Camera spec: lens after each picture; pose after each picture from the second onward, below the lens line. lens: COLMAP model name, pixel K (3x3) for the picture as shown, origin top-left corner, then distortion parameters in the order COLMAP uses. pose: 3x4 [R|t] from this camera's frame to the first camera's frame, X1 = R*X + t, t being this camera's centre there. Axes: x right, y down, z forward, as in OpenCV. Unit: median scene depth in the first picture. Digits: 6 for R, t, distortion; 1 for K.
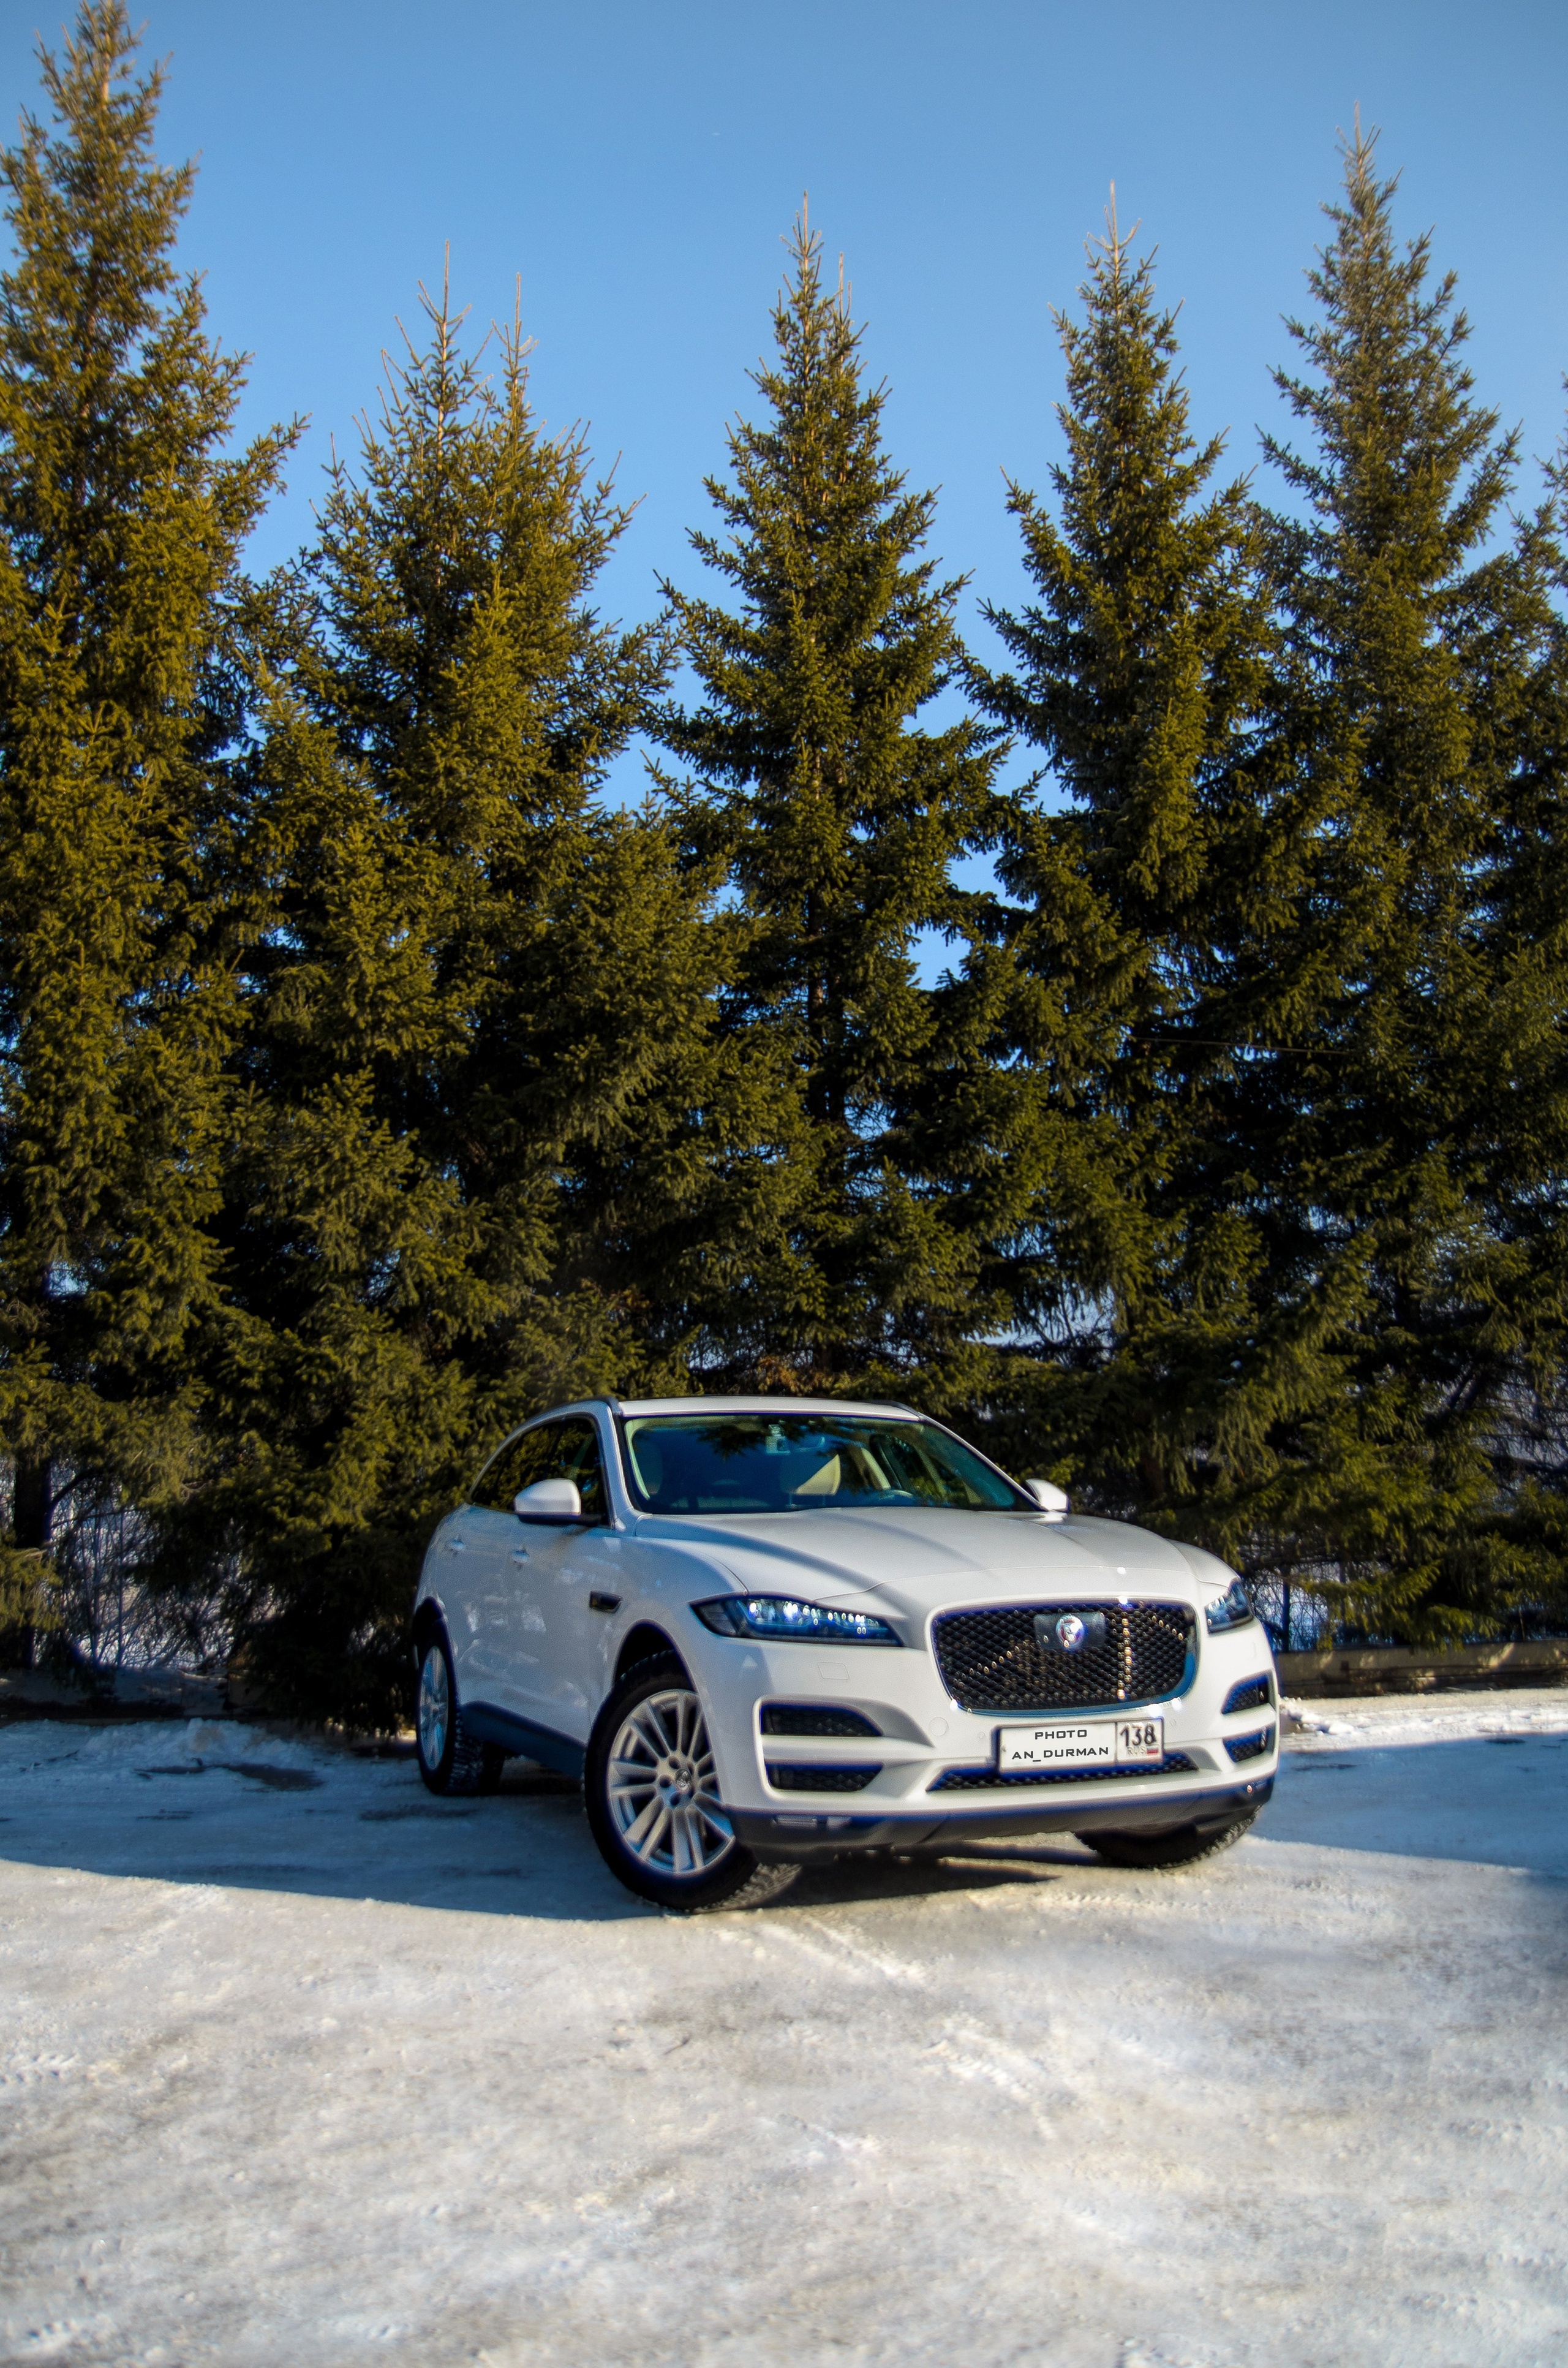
lens RADIAL K [[1835.6, 0, 778.2], [0, 1835.6, 1227.3], [0, 0, 1]] dist [-0.136686, 0.103396]
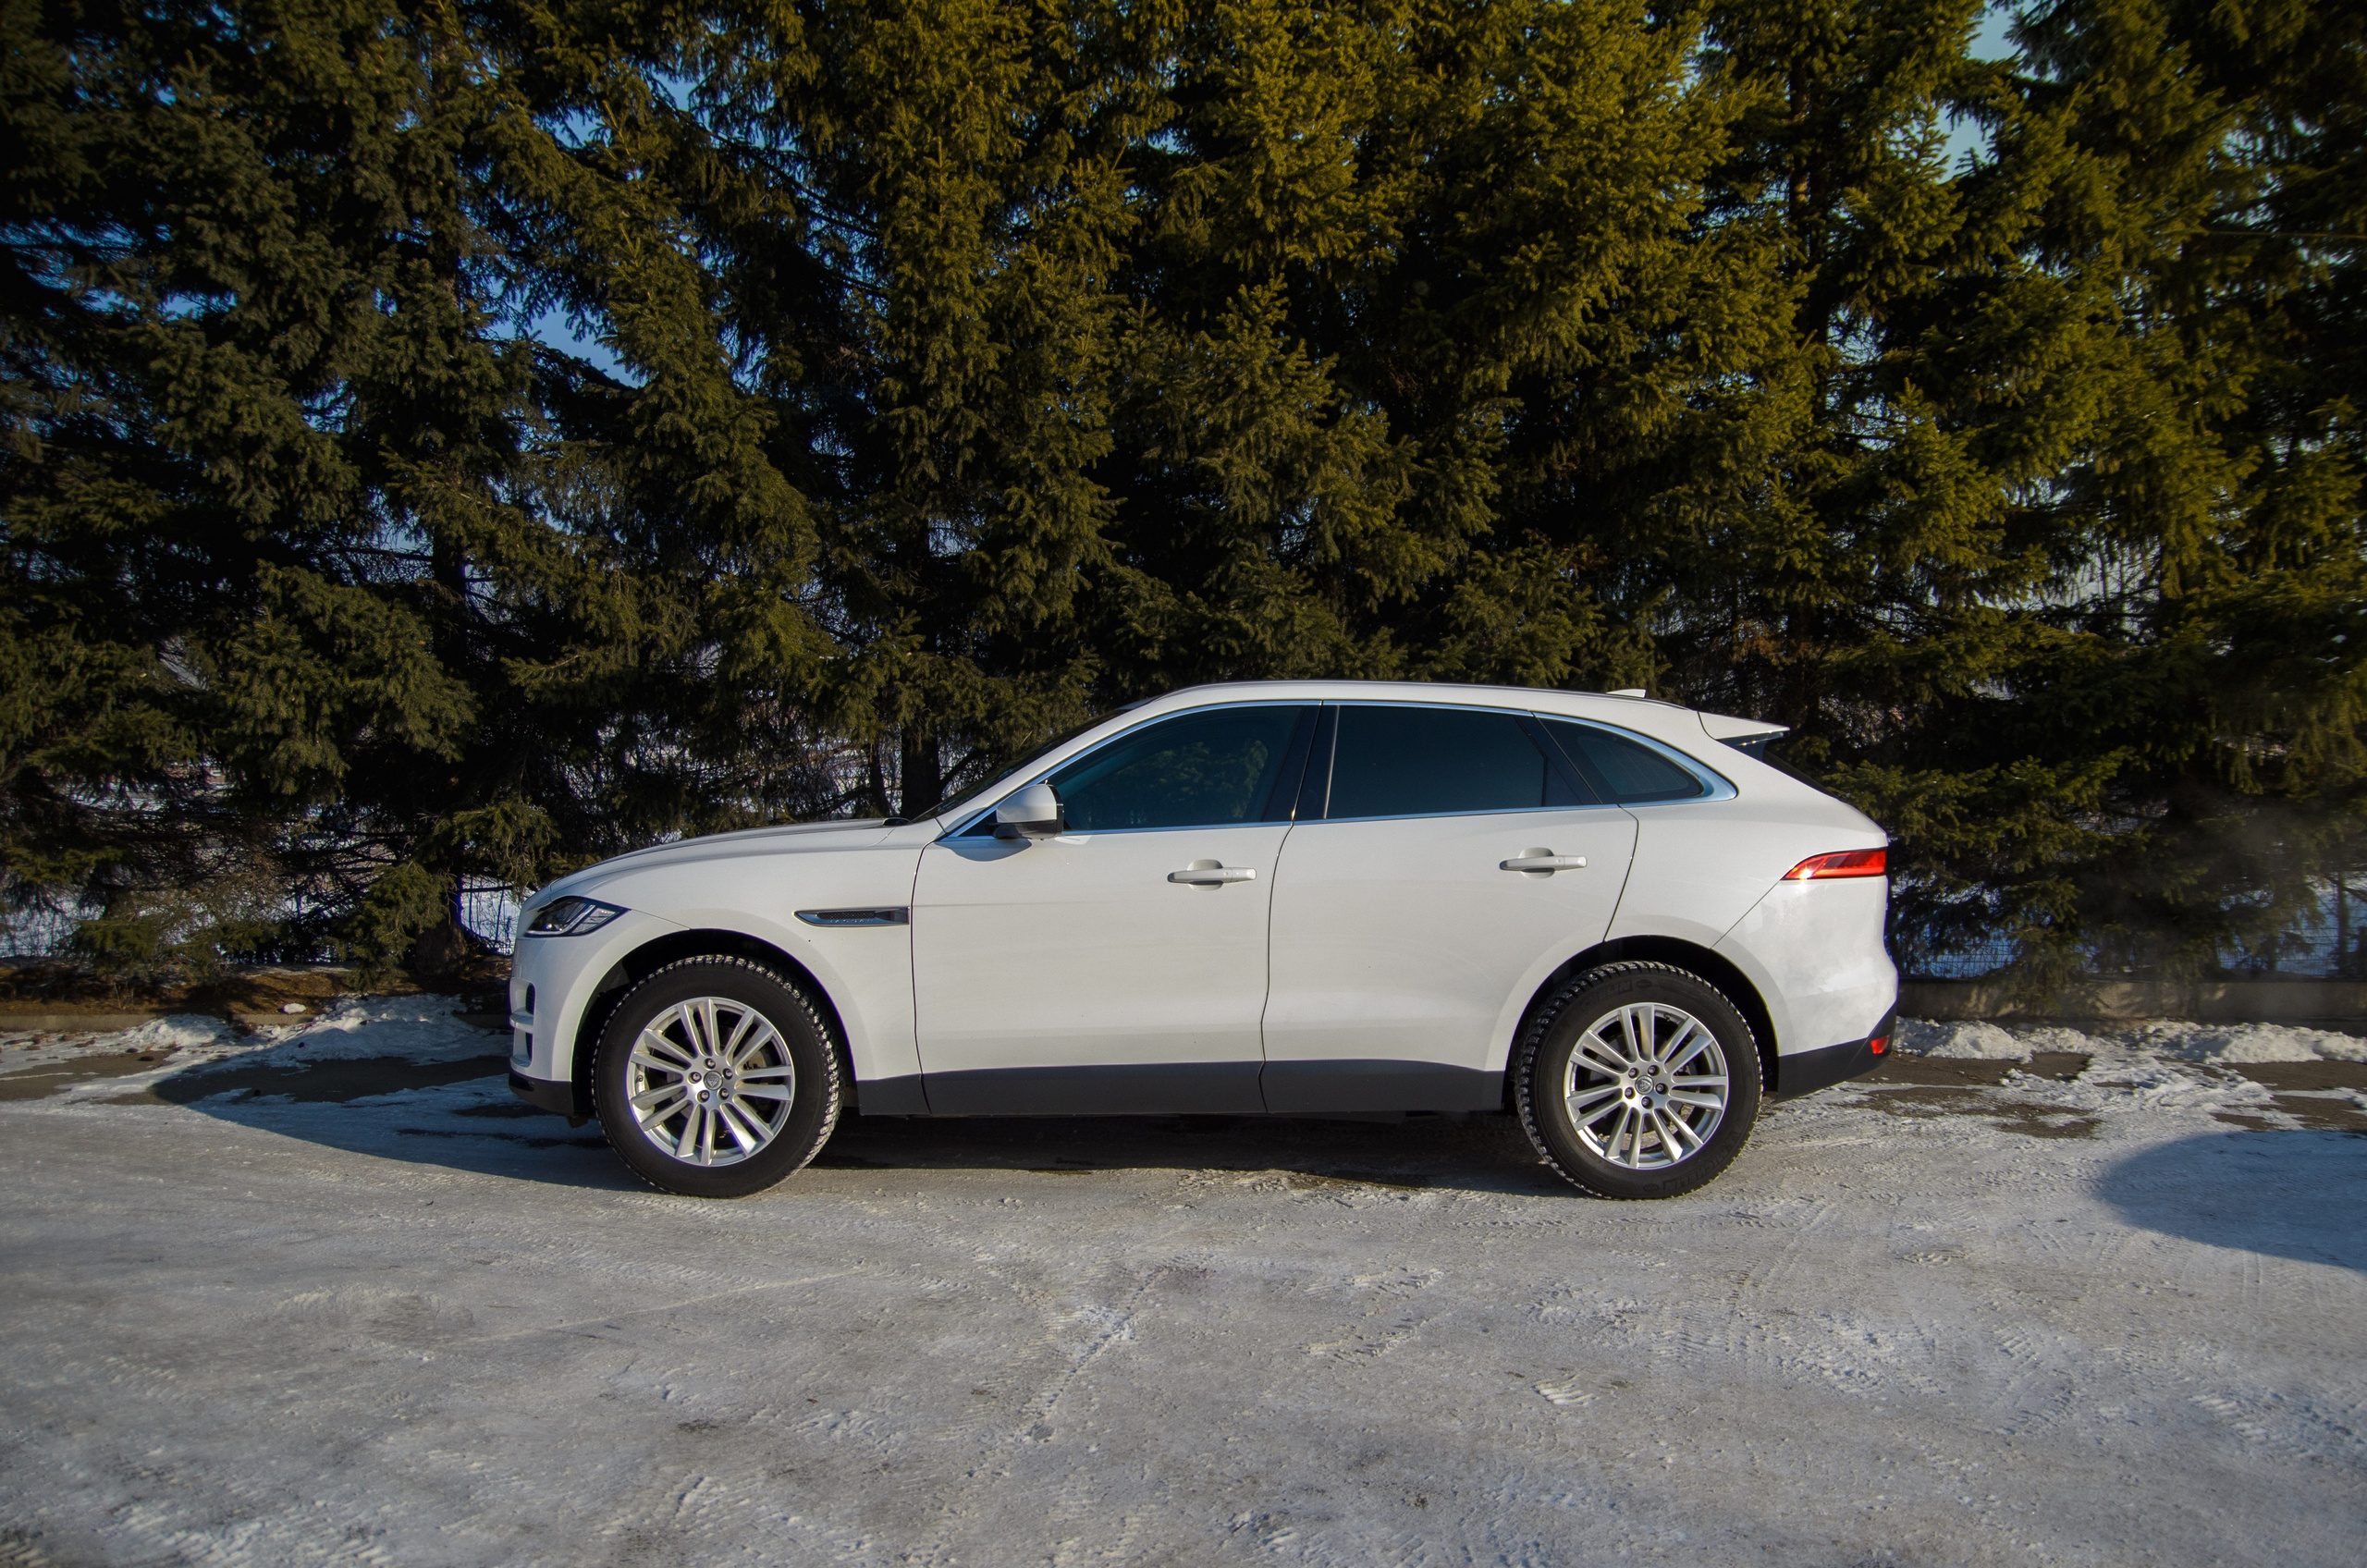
lens RADIAL K [[1835.0, 0, 1290.6], [0, 1835.0, 796.8], [0, 0, 1]] dist [-0.136686, 0.103396]
pose [[0.979020, 0.020173, -0.202761, -0.045629], [0.014340, 0.985798, 0.167320, 0.007200], [0.203257, -0.166717, 0.964827, 0.155659]]
